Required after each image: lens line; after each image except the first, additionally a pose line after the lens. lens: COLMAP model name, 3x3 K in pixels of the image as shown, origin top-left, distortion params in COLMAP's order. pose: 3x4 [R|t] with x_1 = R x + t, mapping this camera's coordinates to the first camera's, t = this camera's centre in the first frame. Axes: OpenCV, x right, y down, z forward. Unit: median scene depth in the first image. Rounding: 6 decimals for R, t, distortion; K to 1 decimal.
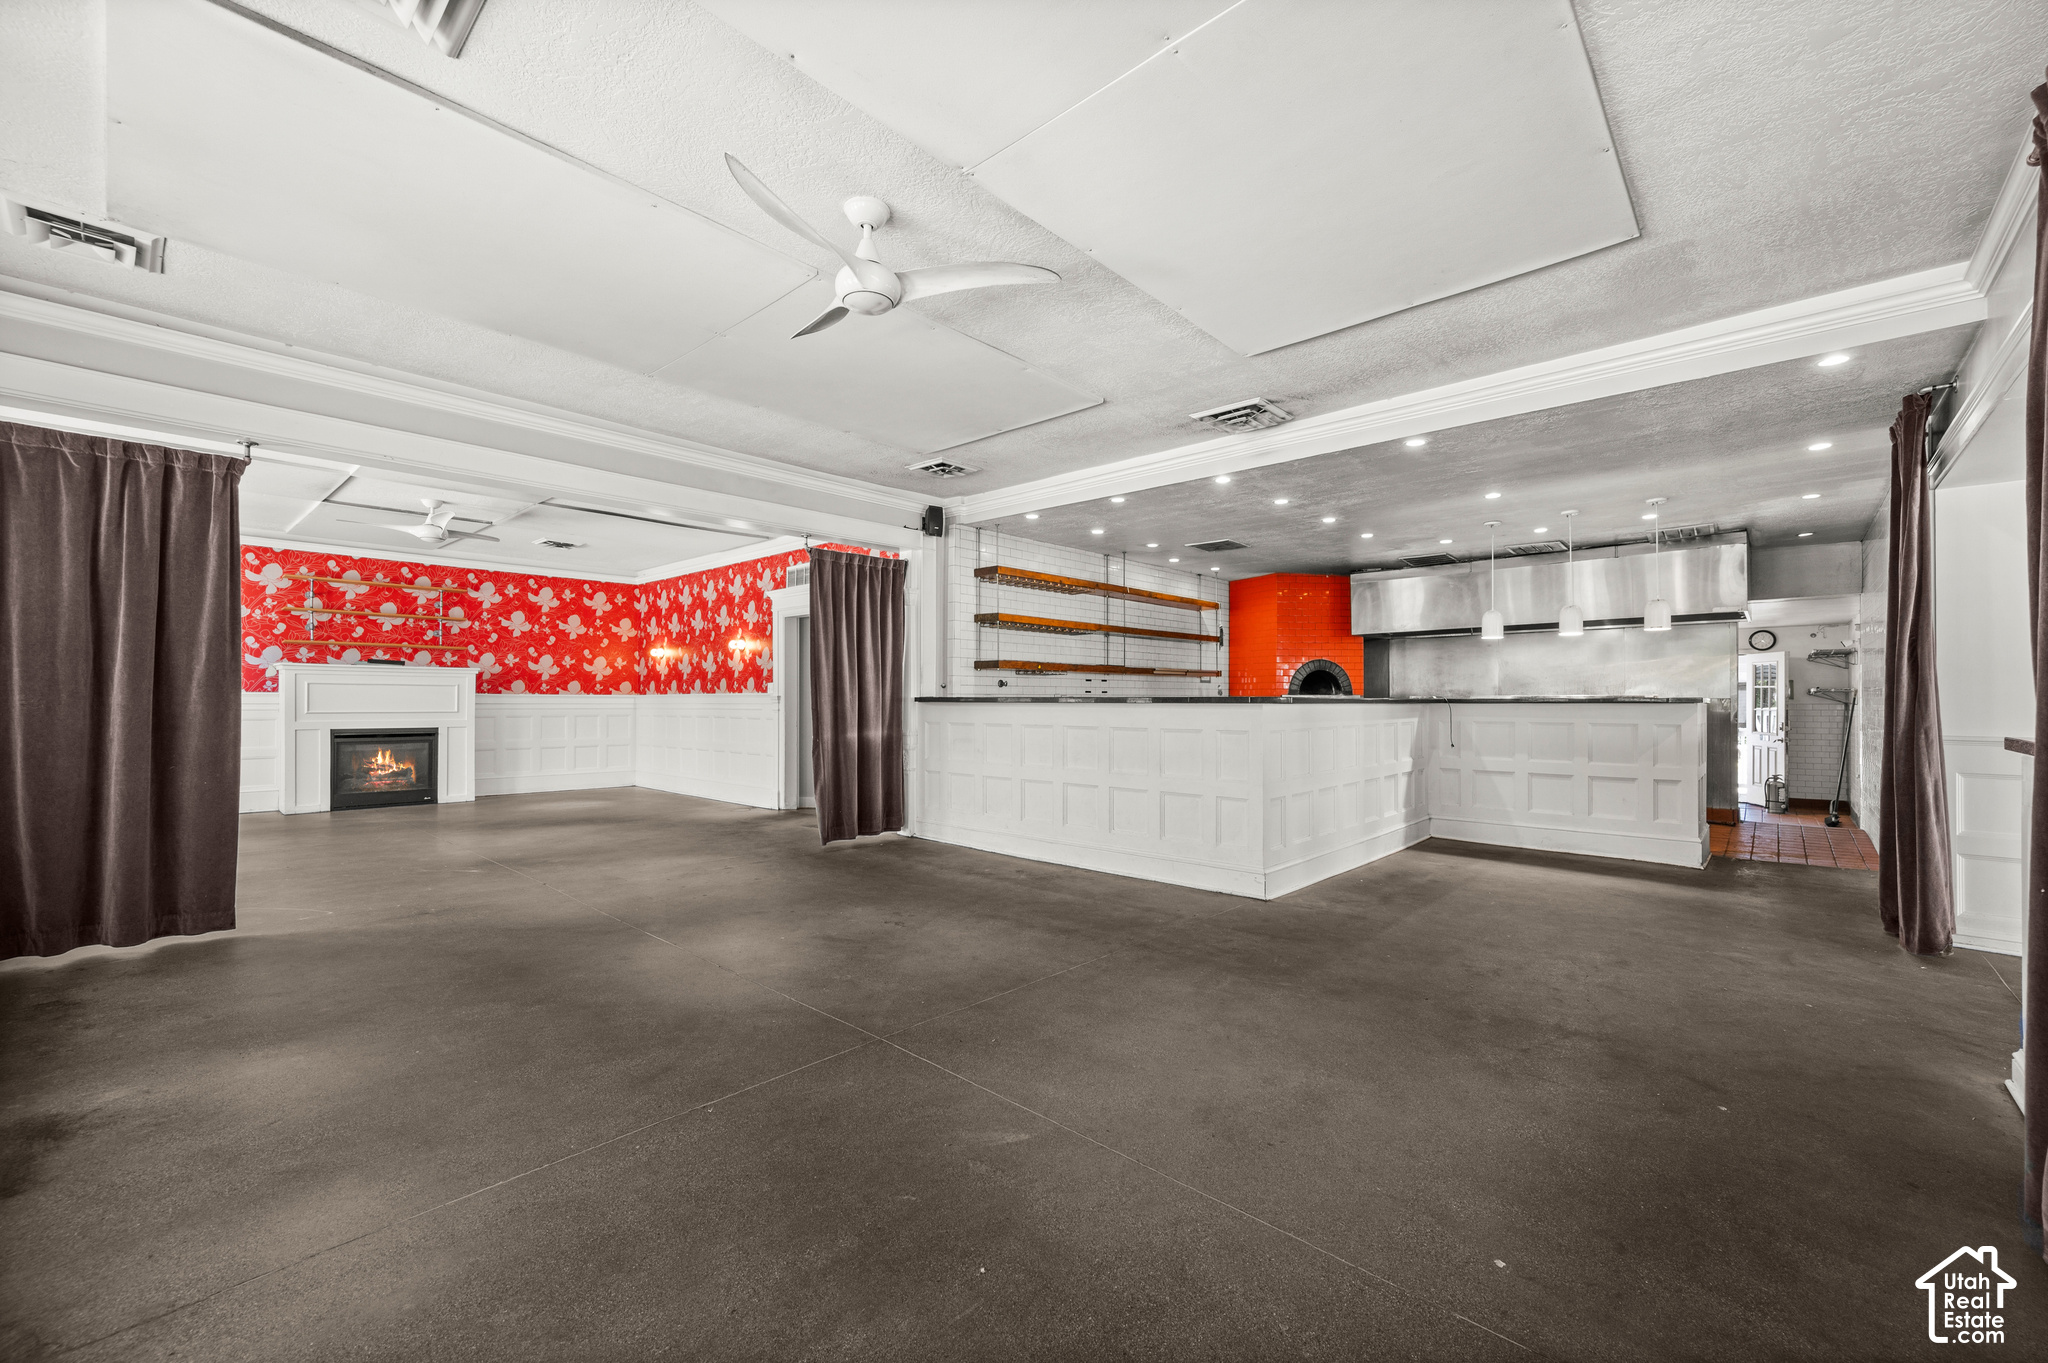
lens RADIAL K [[831.0, 0, 1024.0], [0, 831.0, 681.5], [0, 0, 1]] dist [-0.000331, -0.000007]
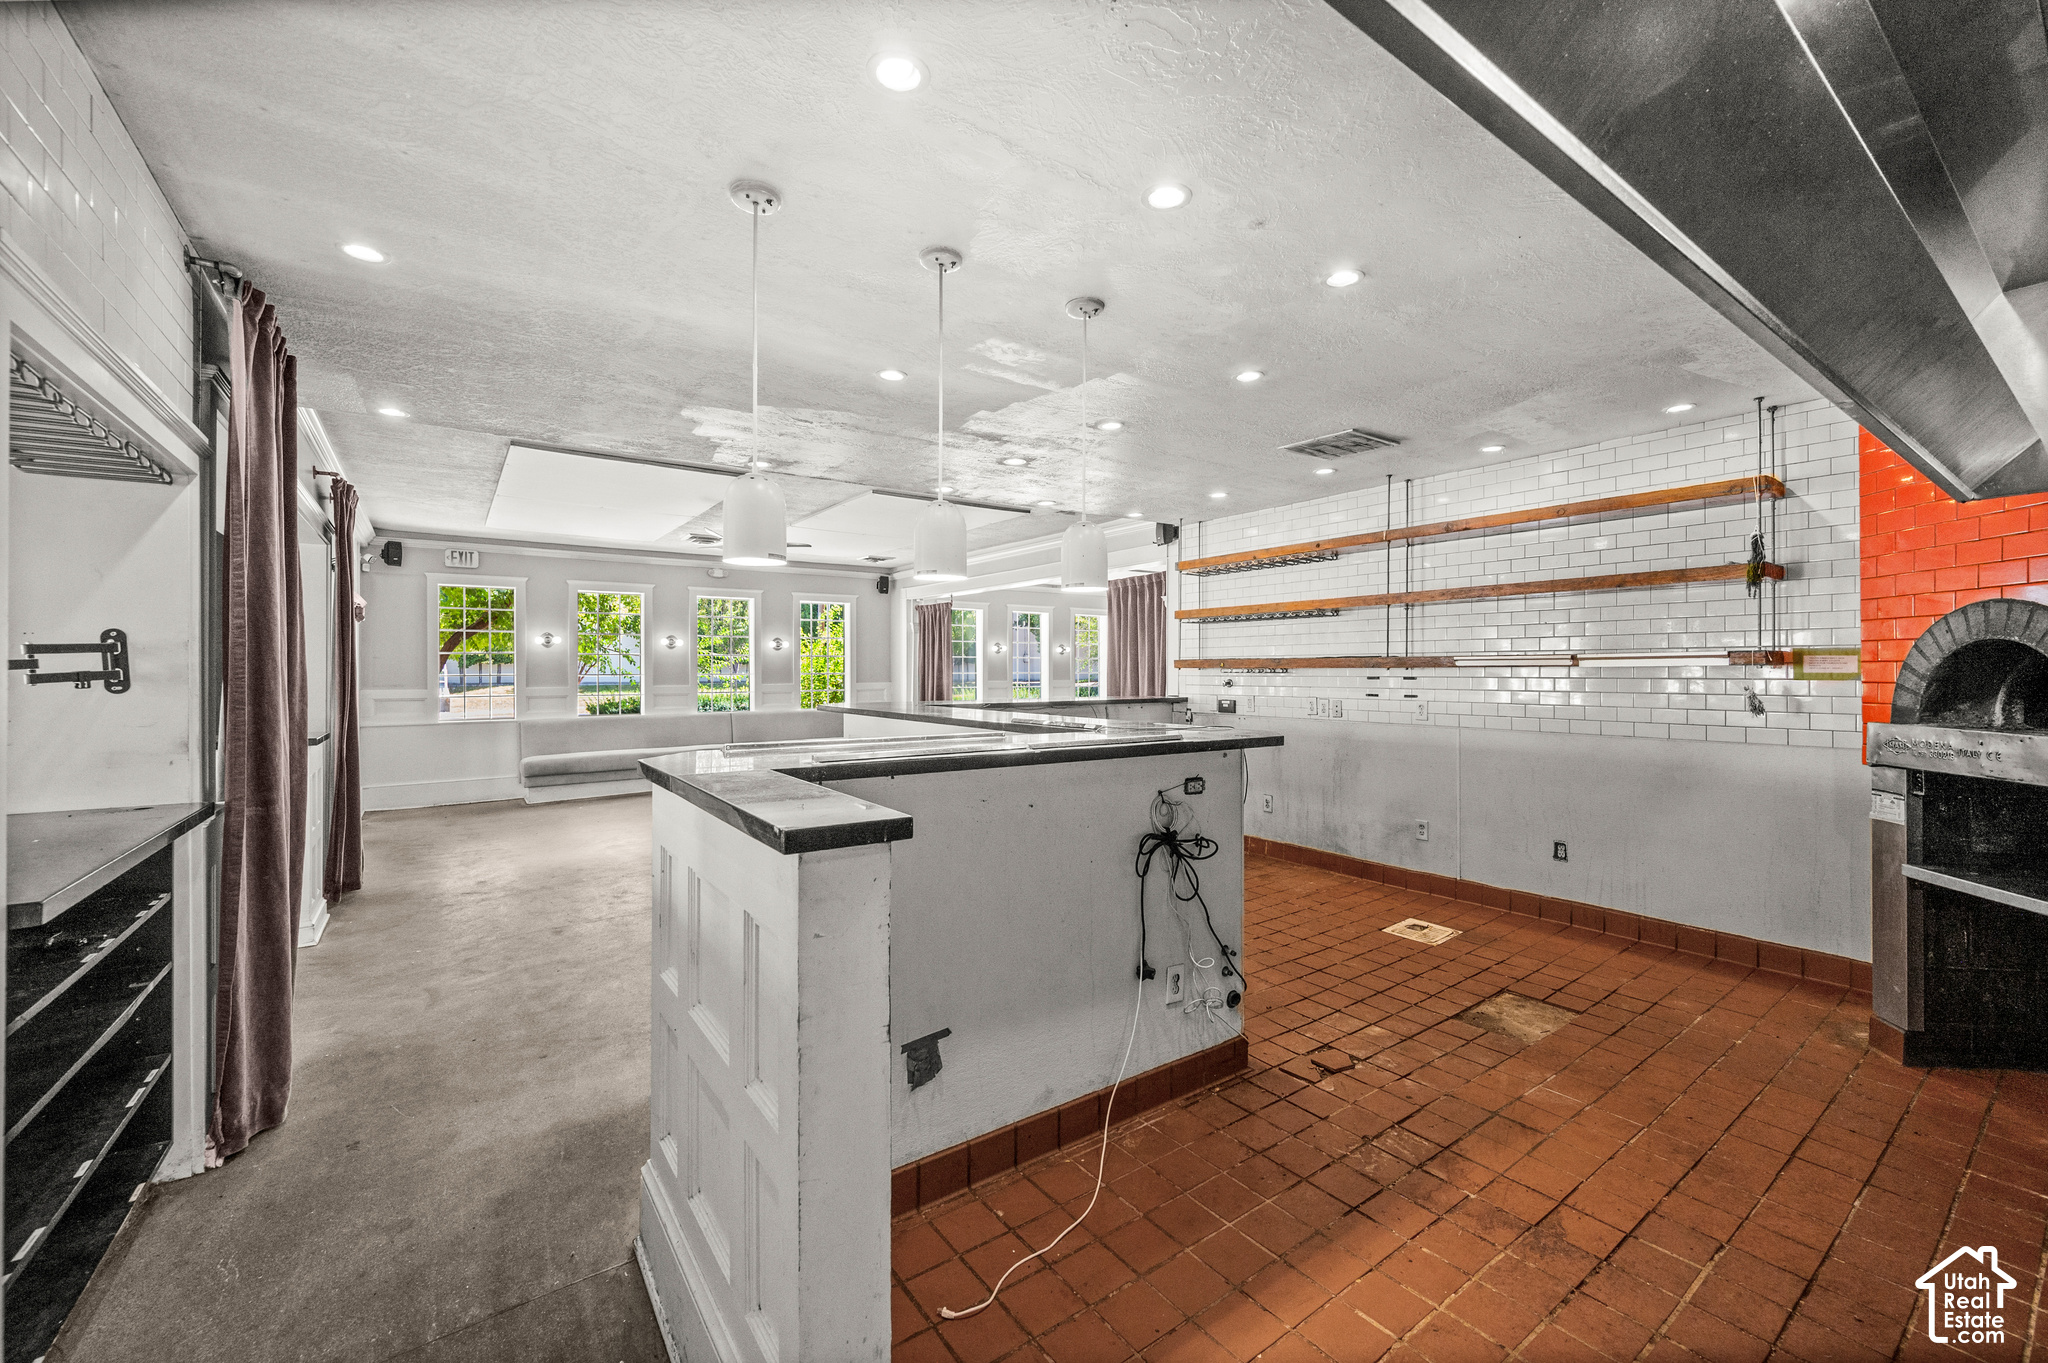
lens RADIAL K [[818.4, 0, 1024.0], [0, 818.4, 681.5], [0, 0, 1]] dist [-0.000328, -0.000014]
pose [[-0.212807, 0.002312, -0.977091, 0.812249], [0.006367, 0.999979, 0.000980, -0.002356], [0.977073, -0.006012, -0.212818, 0.897001]]
